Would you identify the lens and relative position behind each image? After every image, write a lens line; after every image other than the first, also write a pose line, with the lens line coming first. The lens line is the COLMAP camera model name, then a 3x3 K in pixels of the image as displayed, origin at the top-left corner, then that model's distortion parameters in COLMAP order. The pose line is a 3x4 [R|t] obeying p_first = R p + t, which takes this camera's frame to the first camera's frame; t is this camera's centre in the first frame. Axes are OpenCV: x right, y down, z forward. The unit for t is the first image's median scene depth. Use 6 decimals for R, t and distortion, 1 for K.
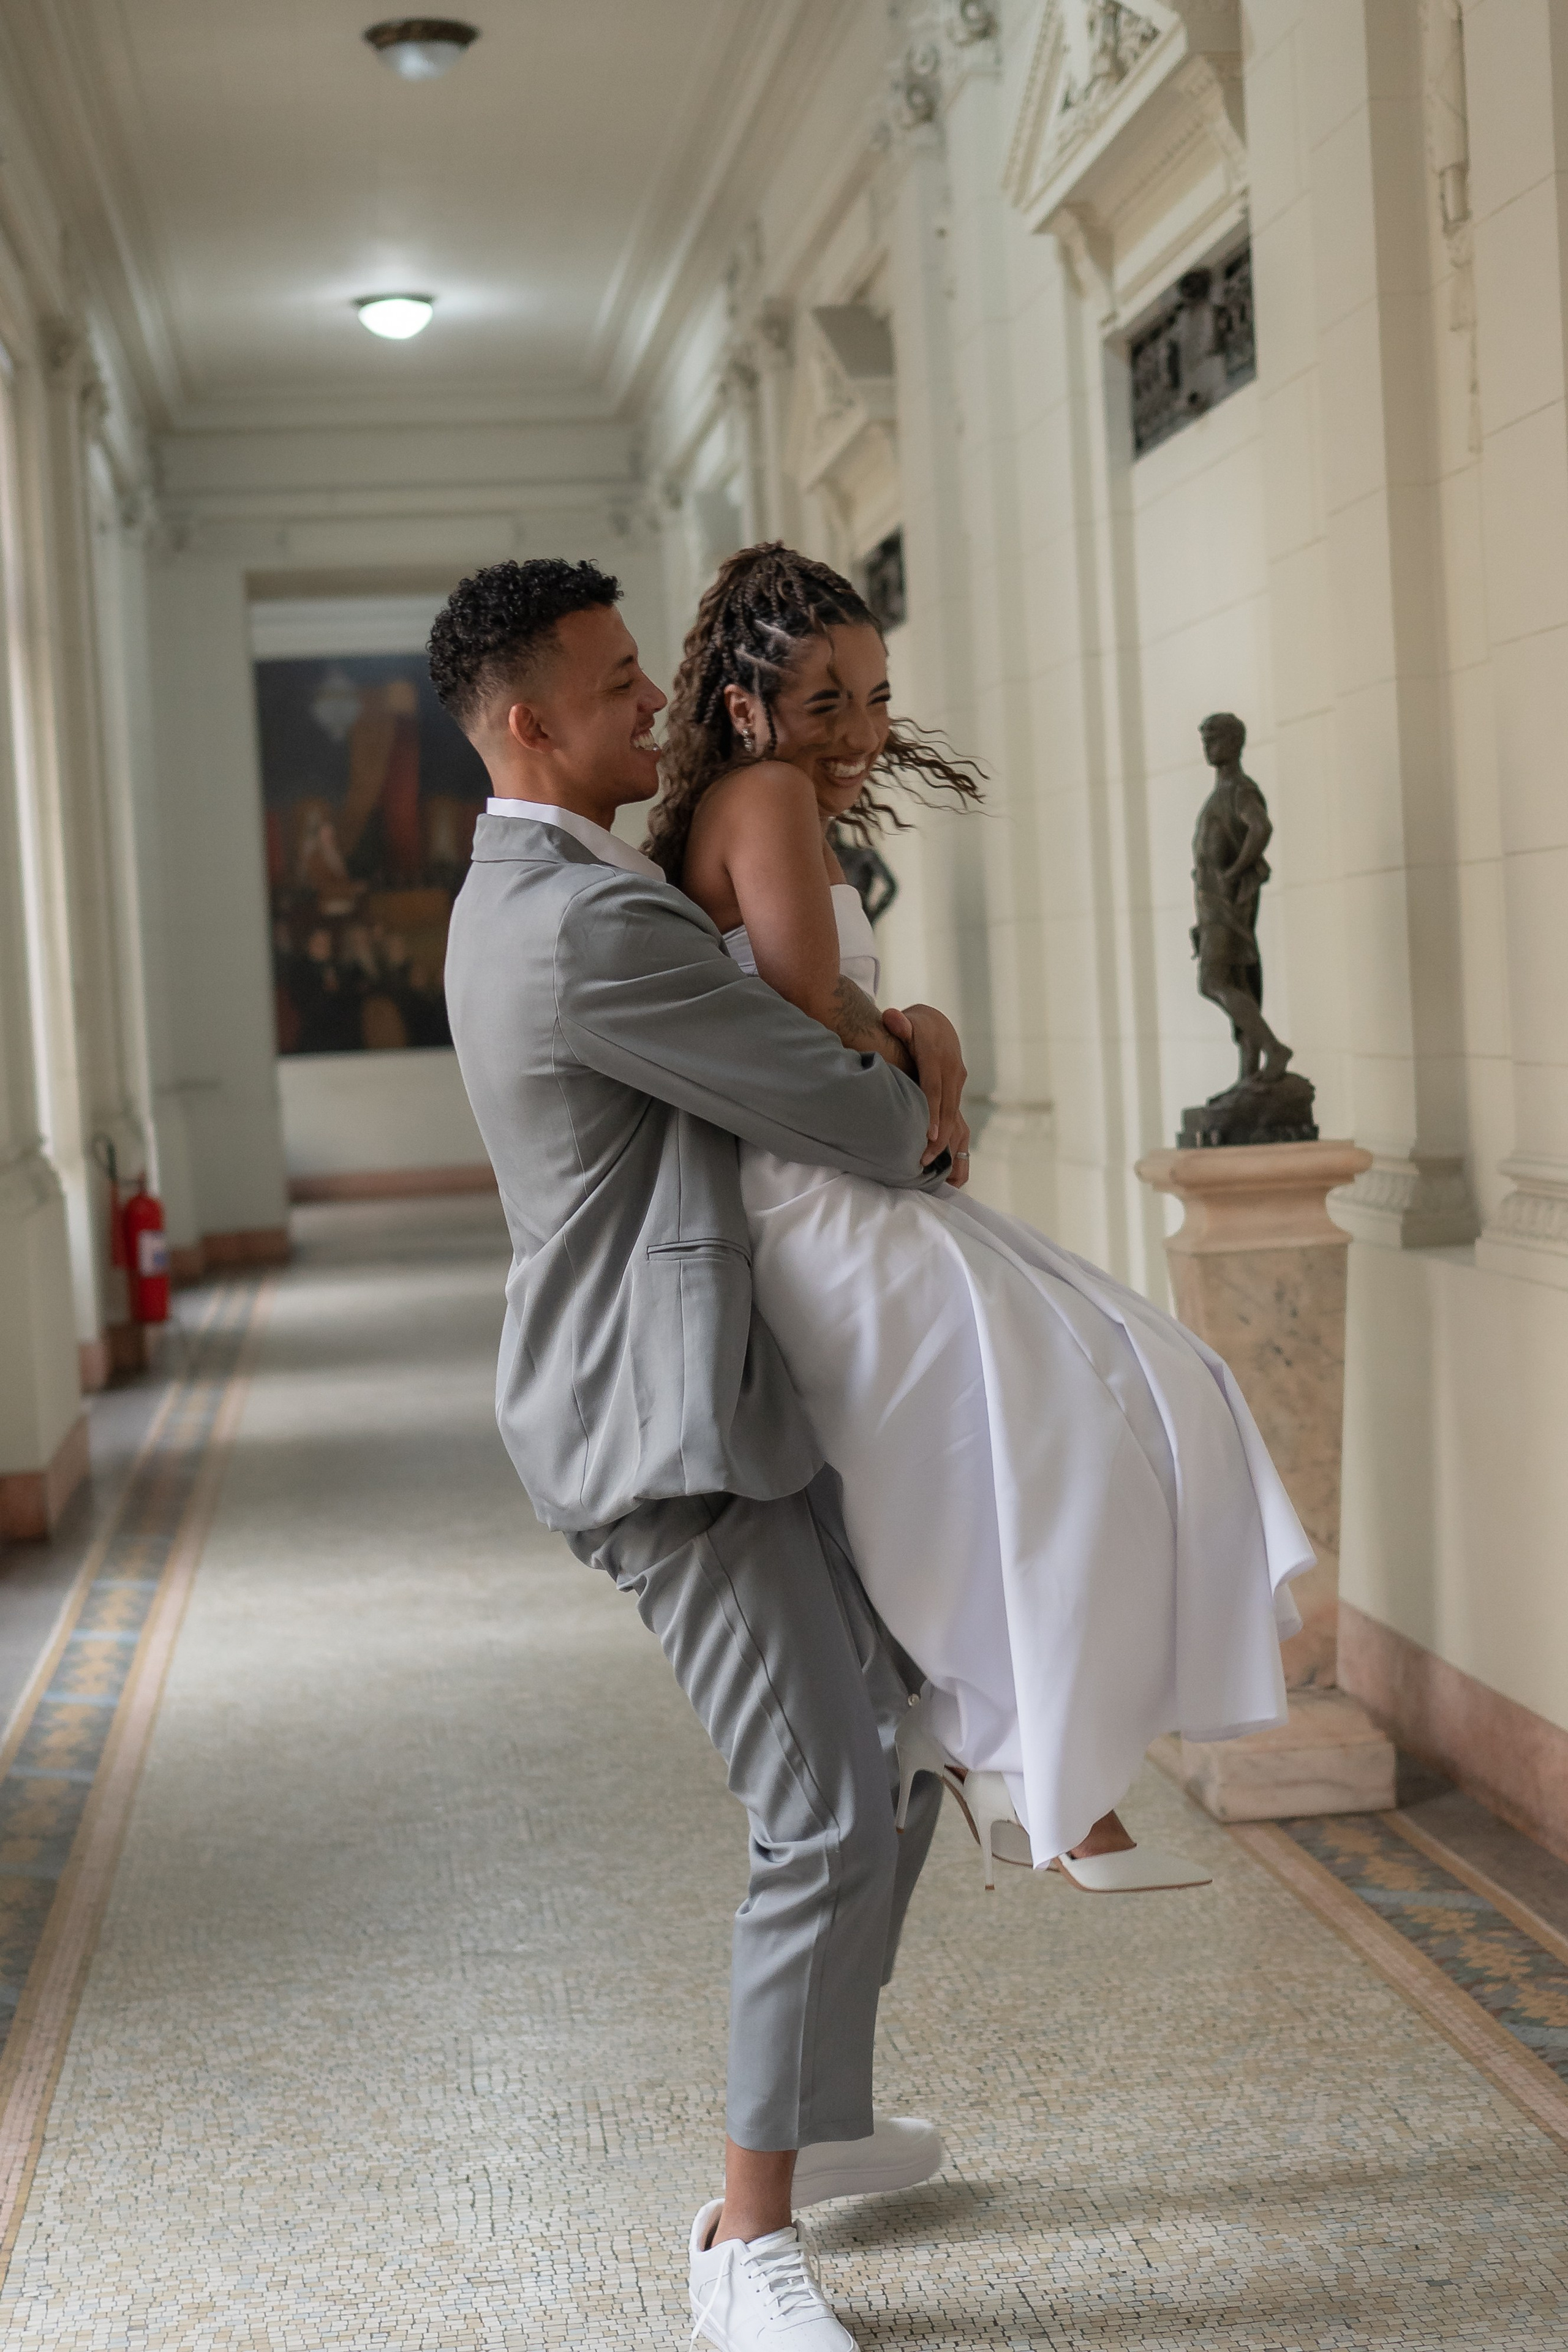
lens RADIAL K [[3543.8, 0, 784.0], [0, 3543.8, 1176.0], [0, 0, 1]] dist [-0.014042, 0.013365]
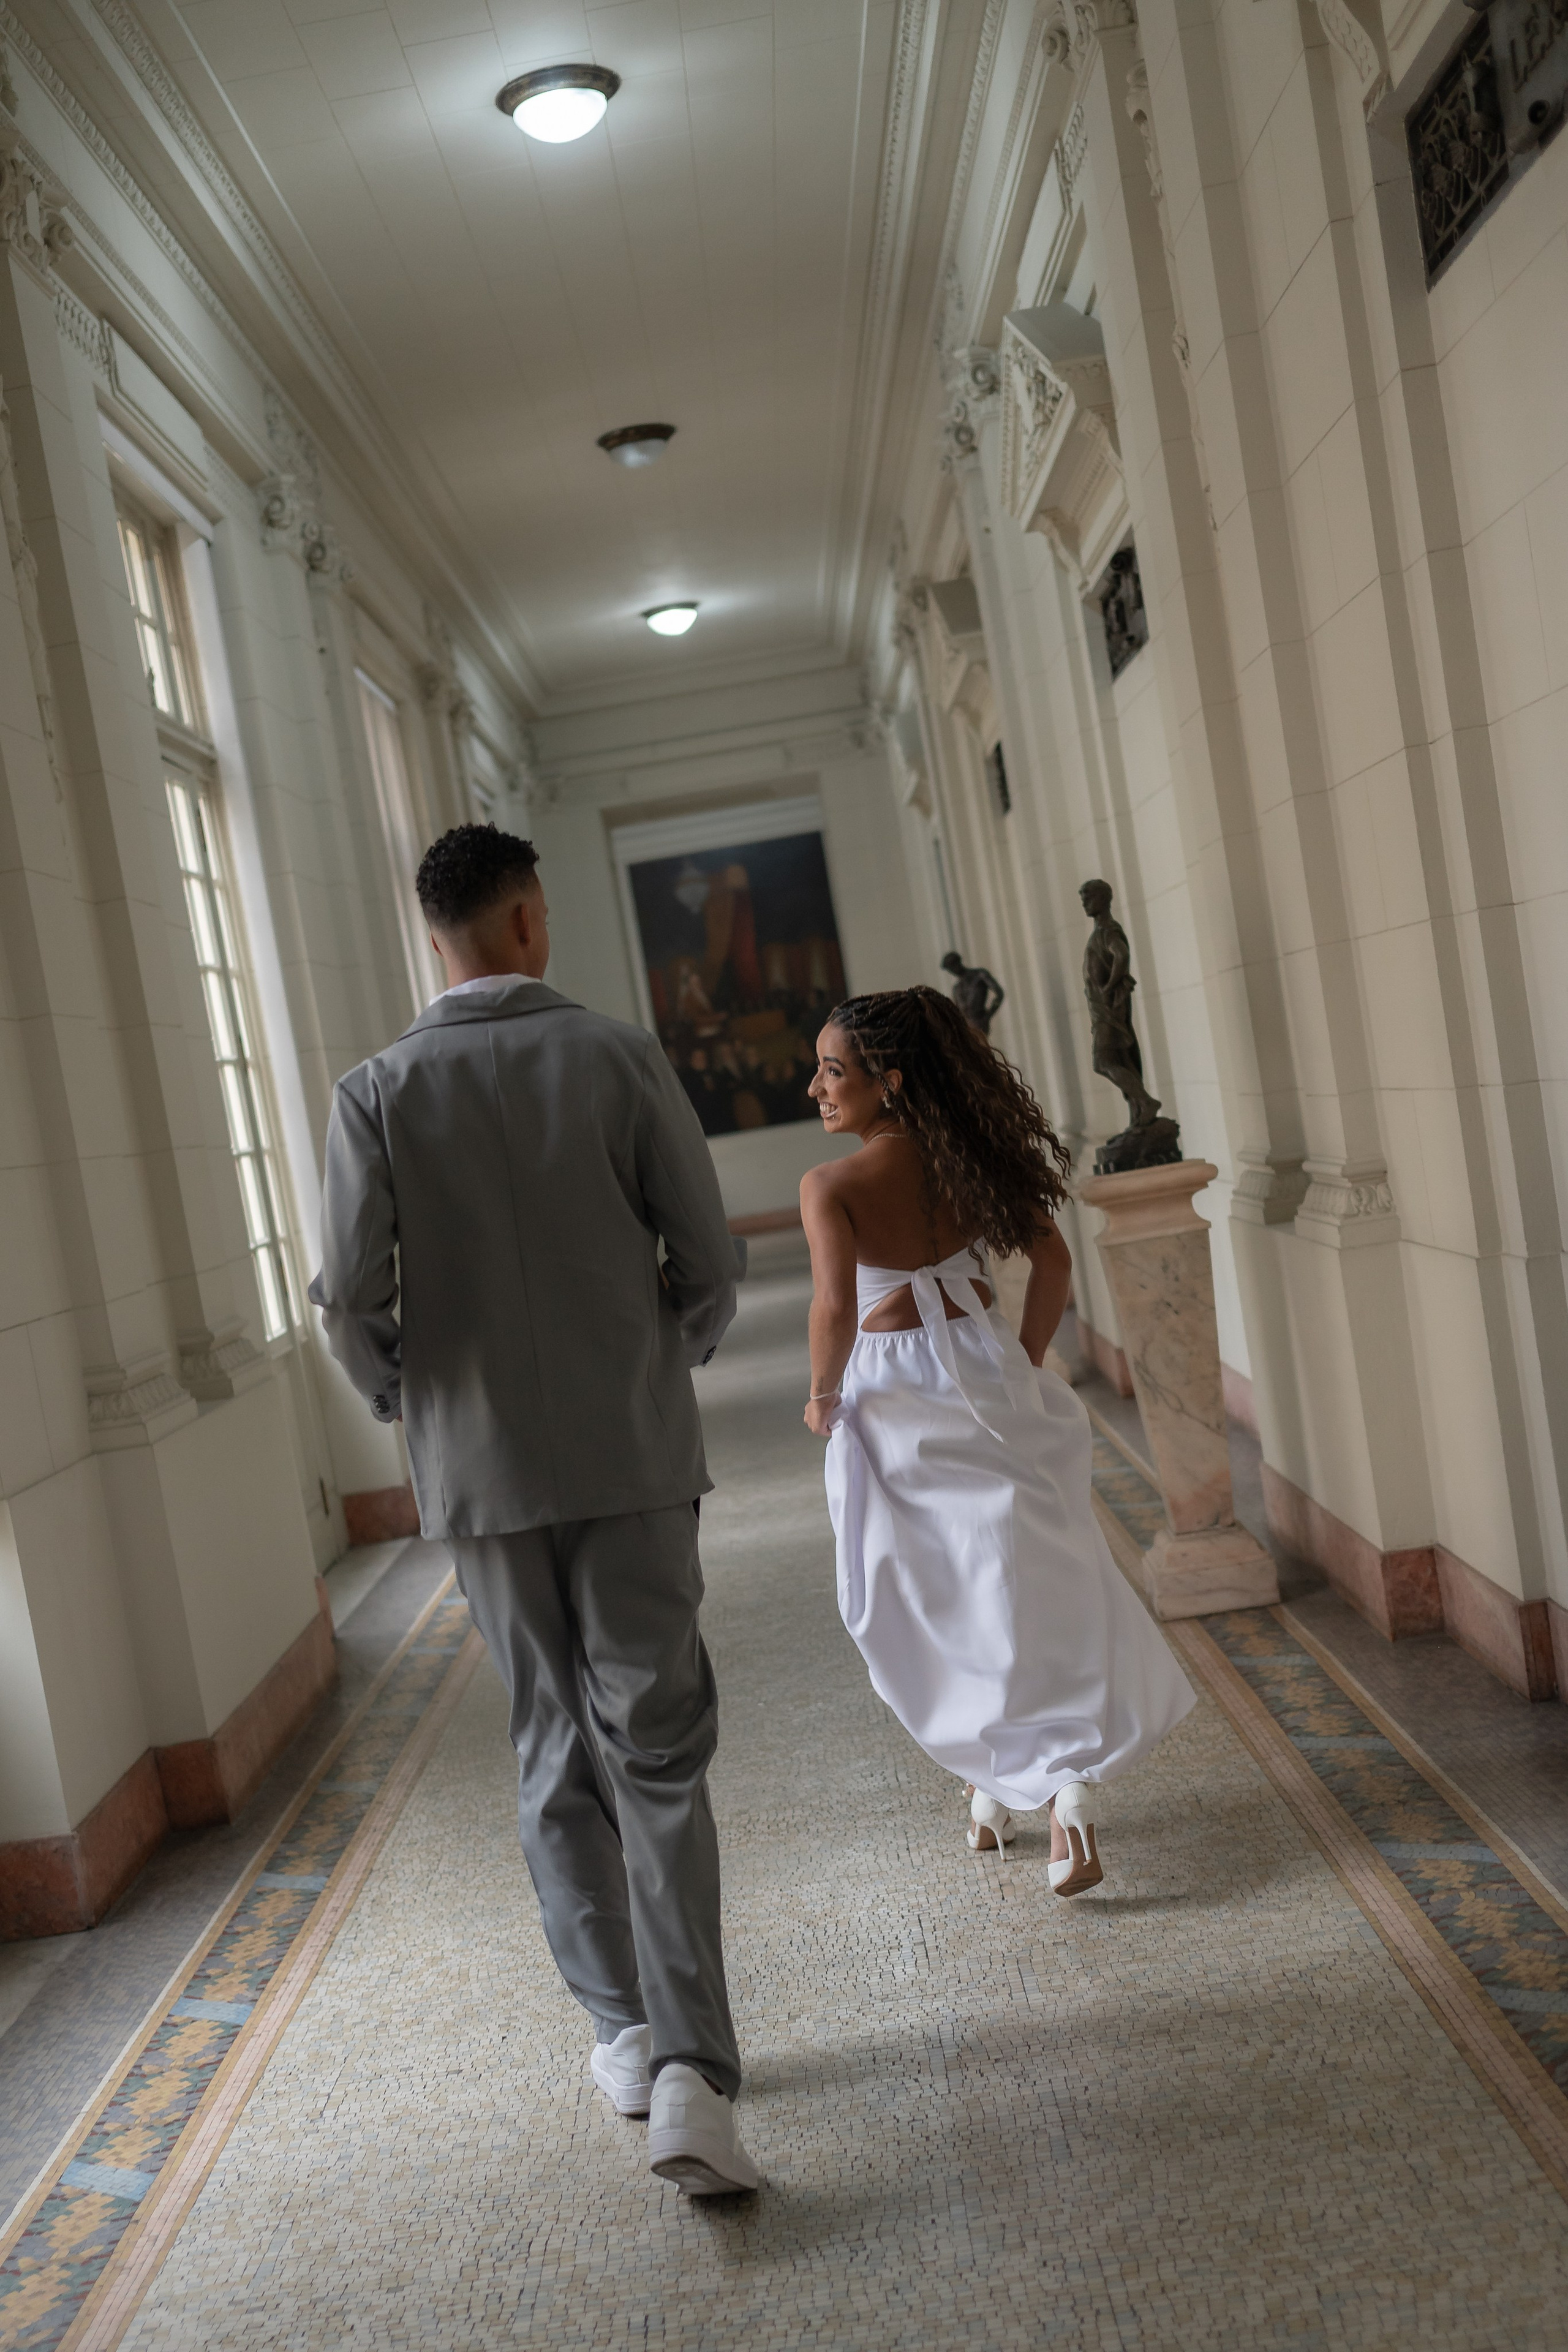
lens RADIAL K [[2585.6, 0, 673.0], [0, 2585.6, 1323.1], [0, 0, 1]] dist [-0.011869, 0.020650]
pose [[0.979726, -0.099897, -0.173658, 0.085919], [0.108140, 0.993384, 0.038644, -0.005317], [0.168649, -0.056639, 0.984047, -0.073169]]
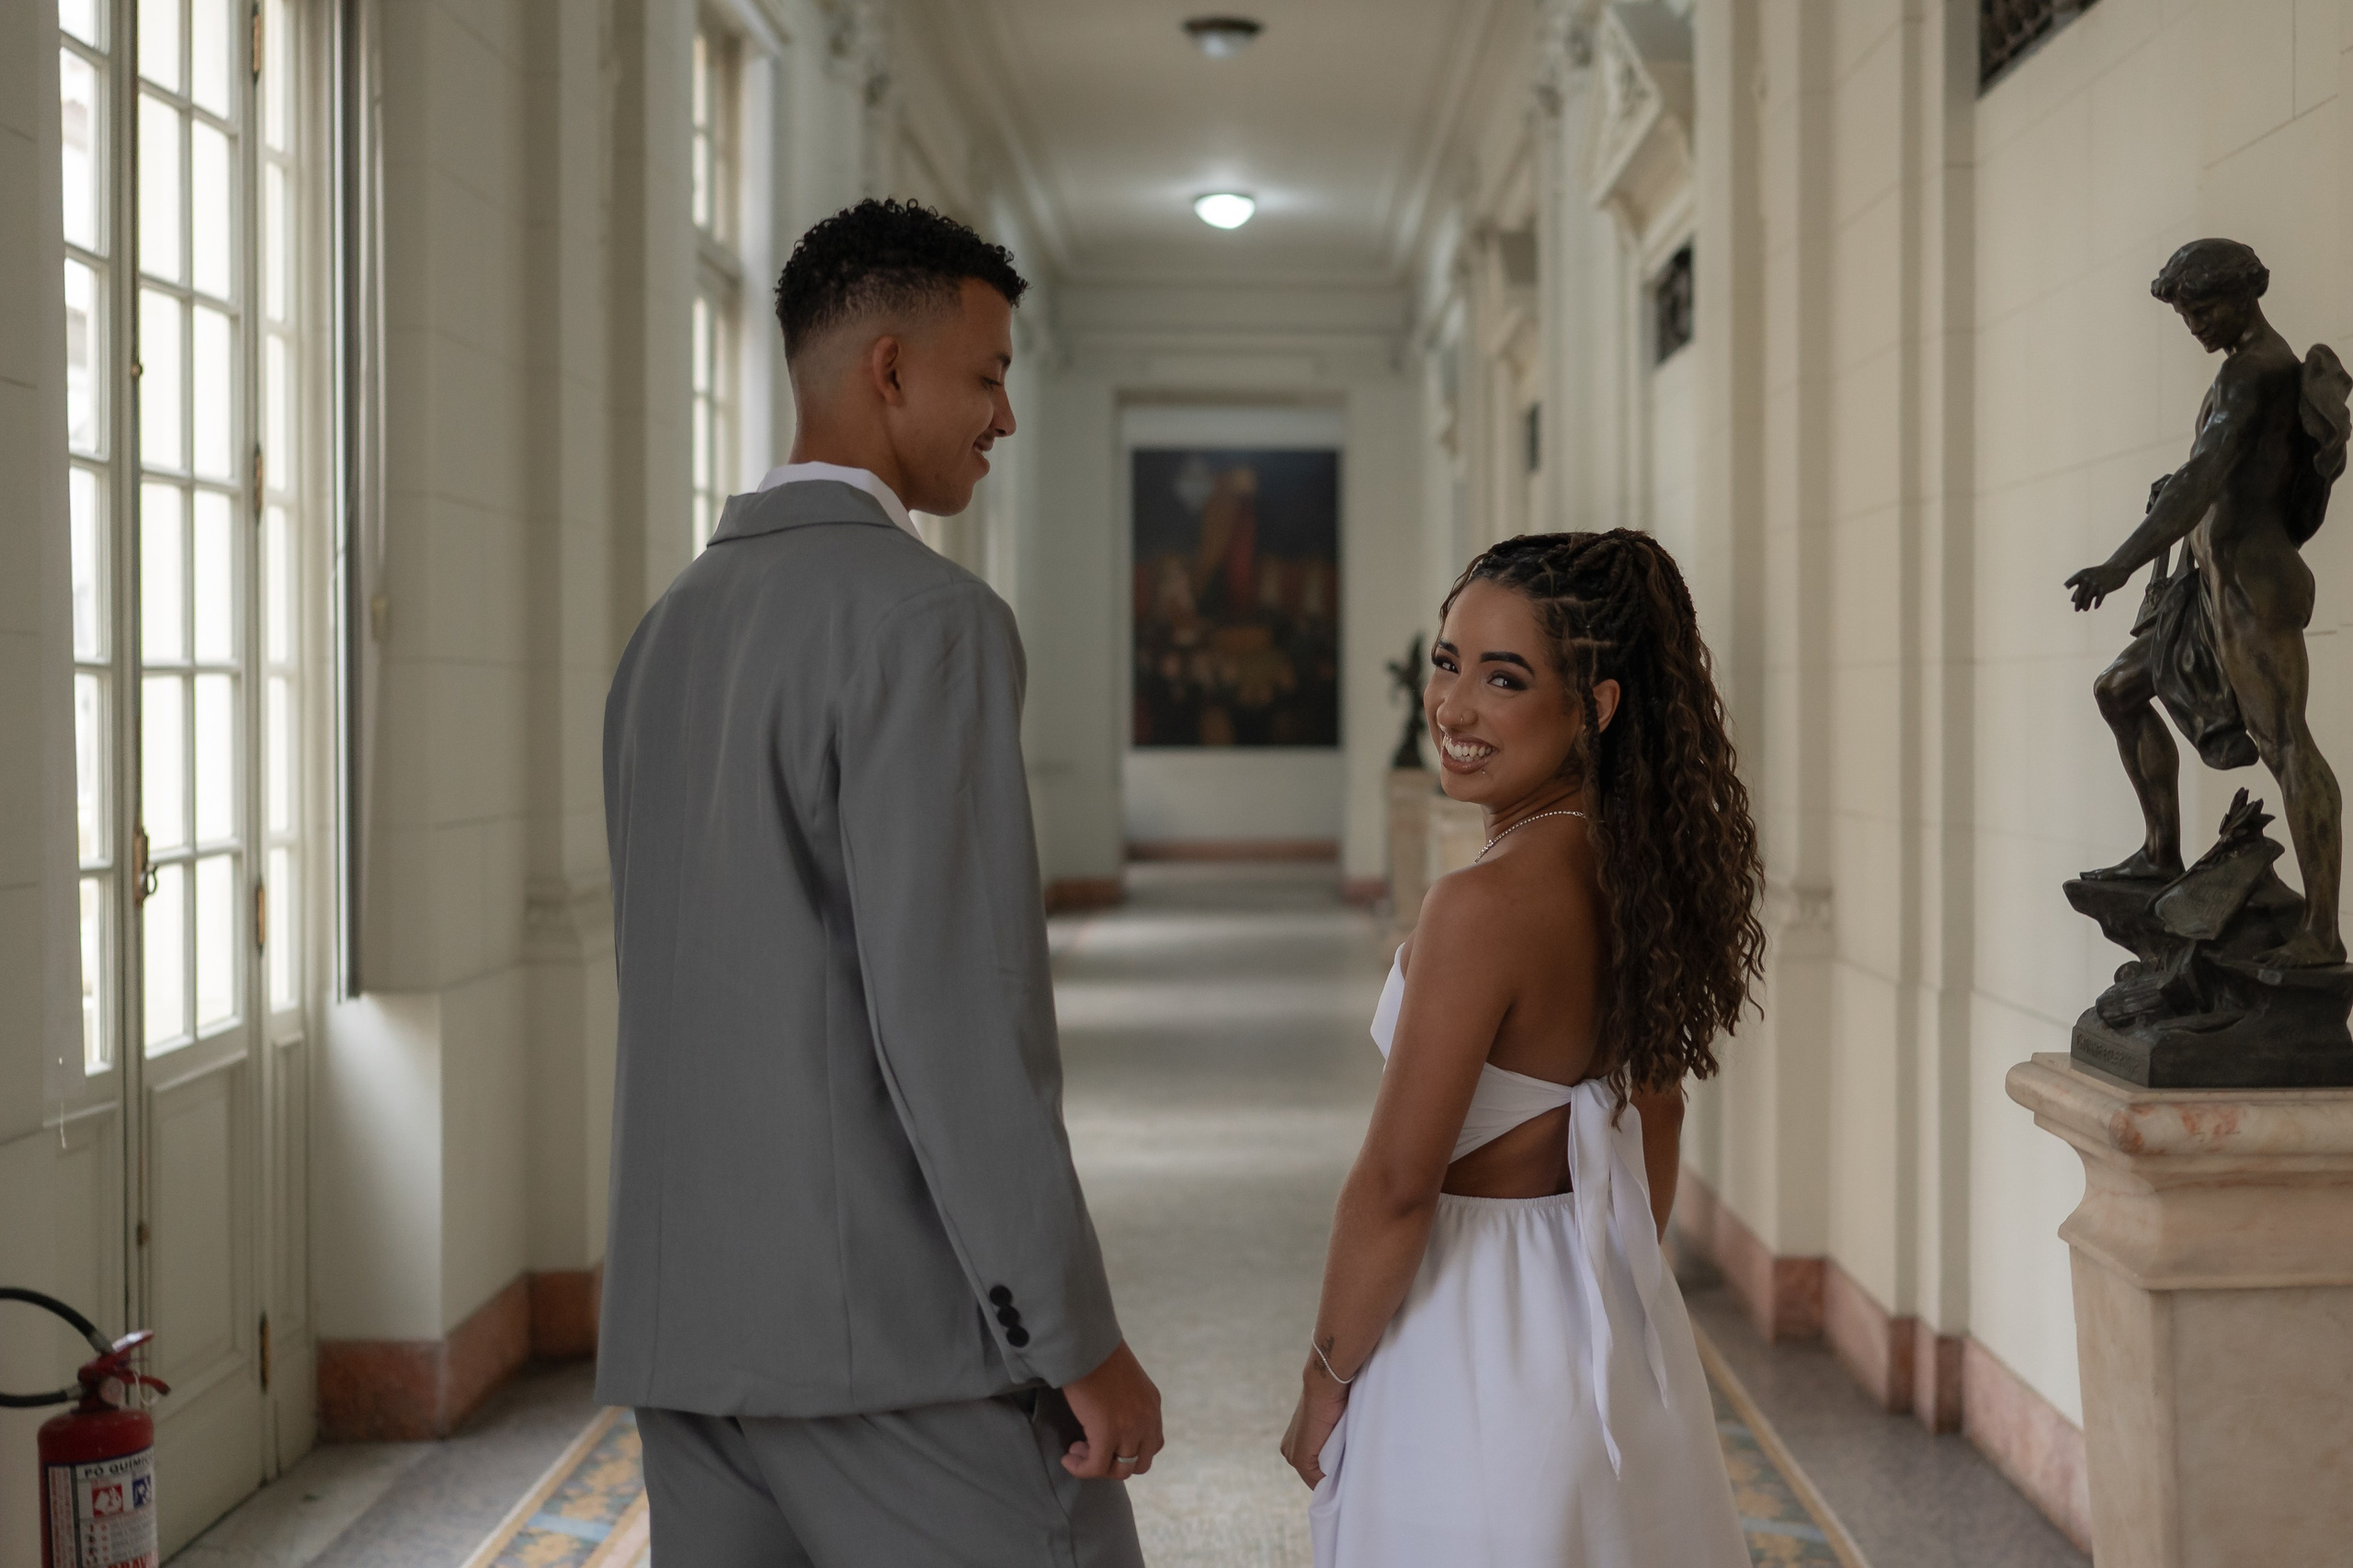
lens RADIAL K [[2868.4, 0, 1432.5], [0, 2868.4, 750.8], [0, 0, 1]] dist [-0.001429, 0.027290]
pose [[0.996918, 0.052327, -0.058457, 0.090311], [-0.054484, 0.997868, -0.035941, -0.002436], [0.056452, 0.039015, 0.997643, -0.164706]]
